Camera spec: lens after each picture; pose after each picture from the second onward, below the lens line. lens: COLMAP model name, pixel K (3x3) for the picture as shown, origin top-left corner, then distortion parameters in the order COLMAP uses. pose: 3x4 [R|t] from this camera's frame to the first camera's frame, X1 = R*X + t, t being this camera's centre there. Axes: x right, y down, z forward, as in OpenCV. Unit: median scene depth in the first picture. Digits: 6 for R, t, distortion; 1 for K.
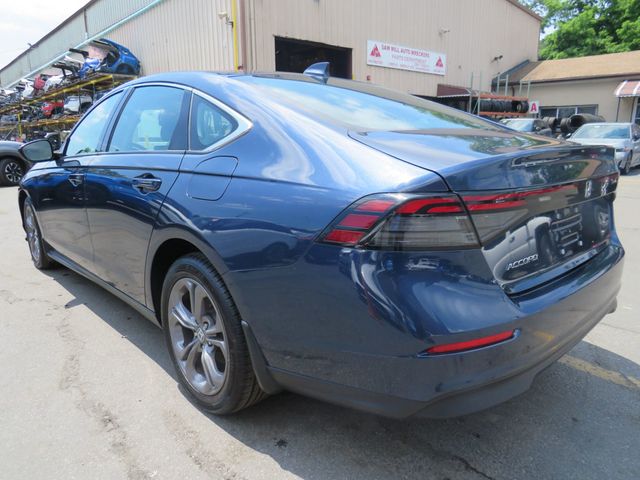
lens RADIAL K [[454.7, 0, 320.0], [0, 454.7, 240.0], [0, 0, 1]] dist [-0.045097, 0.042920]
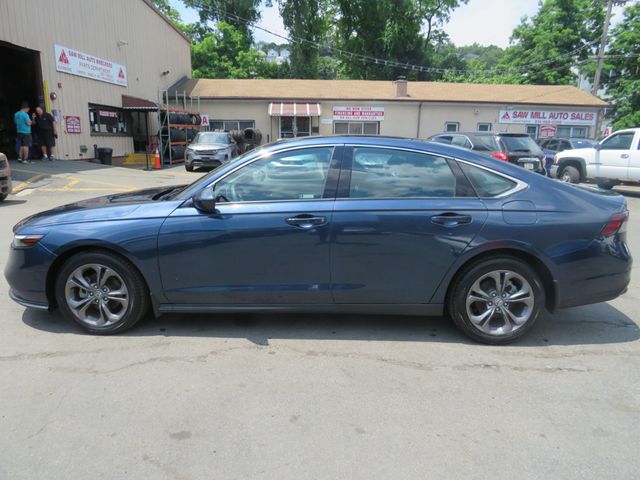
lens RADIAL K [[444.0, 0, 320.0], [0, 444.0, 240.0], [0, 0, 1]] dist [-0.041971, 0.002111]
pose [[0.716343, -0.142844, 0.682970, -0.136061], [0.147081, 0.987740, 0.052319, -0.015350], [-0.682070, 0.062974, 0.728570, 0.016411]]
